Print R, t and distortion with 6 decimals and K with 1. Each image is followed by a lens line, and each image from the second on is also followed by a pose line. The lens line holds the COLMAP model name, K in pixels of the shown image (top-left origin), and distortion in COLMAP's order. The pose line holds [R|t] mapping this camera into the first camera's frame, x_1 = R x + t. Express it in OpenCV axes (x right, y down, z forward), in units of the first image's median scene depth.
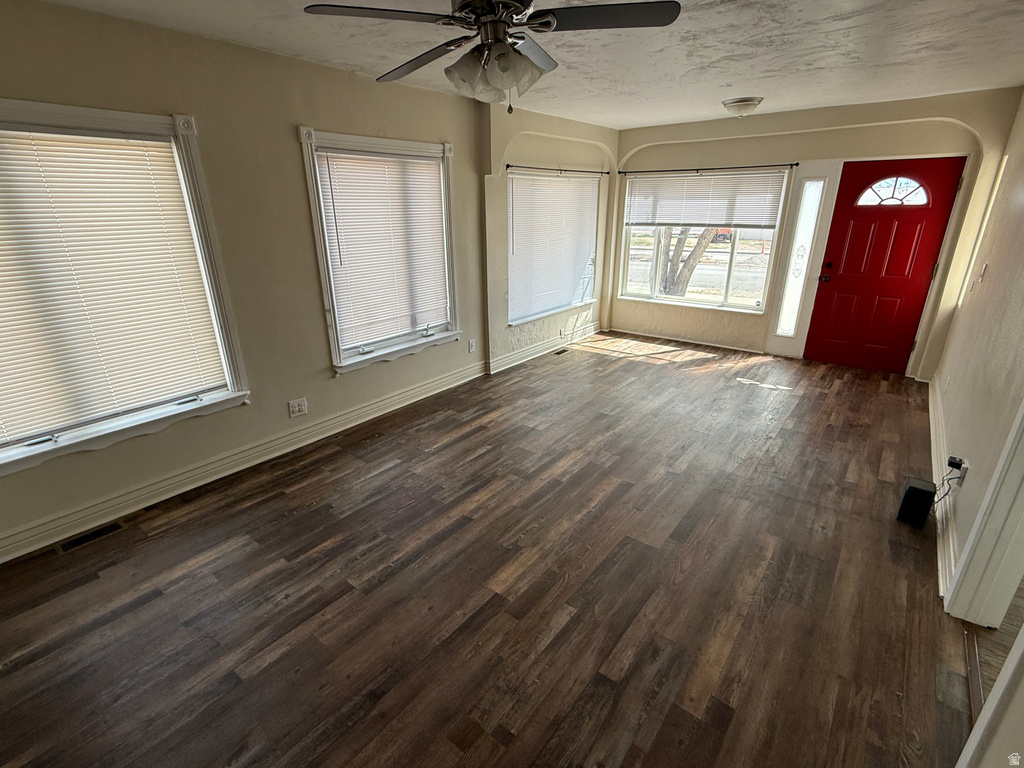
lens RADIAL K [[483.6, 0, 513.1], [0, 483.6, 383.1], [0, 0, 1]] dist [0.002404, 0.000661]
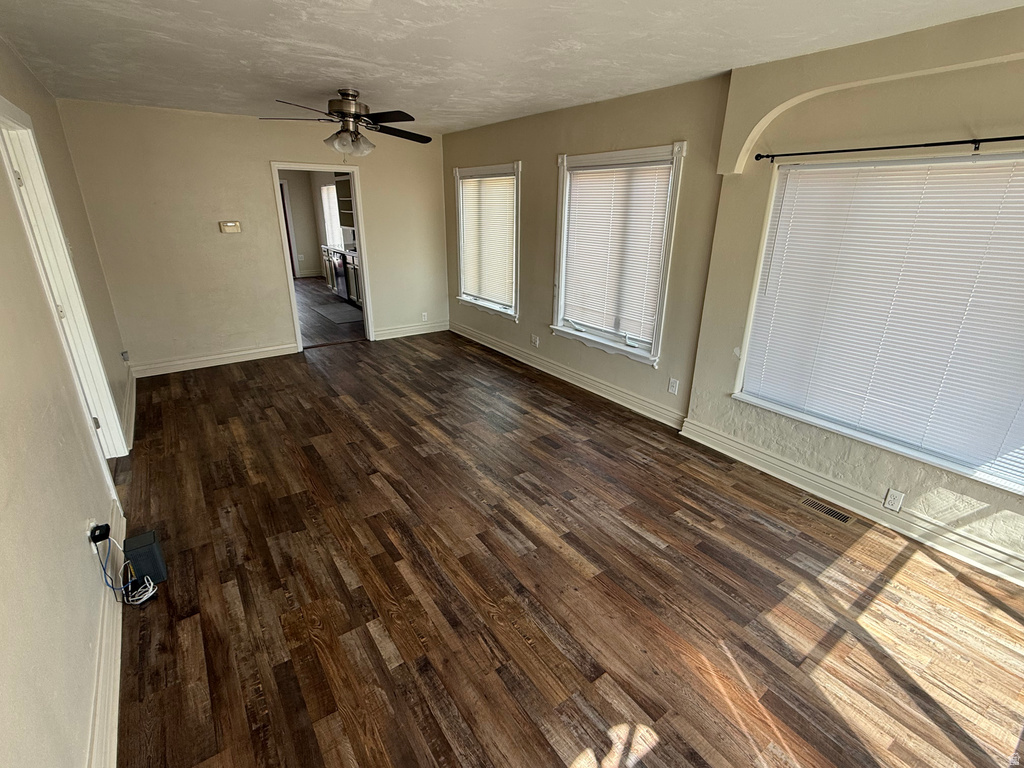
lens RADIAL K [[483.6, 0, 513.3], [0, 483.6, 383.8], [0, 0, 1]] dist [0.002404, 0.000661]
pose [[-0.278578, 0.338613, -0.898741, 0.880656], [-0.342455, 0.839253, 0.422349, -0.405120], [0.897284, 0.425435, -0.117838, 1.039110]]
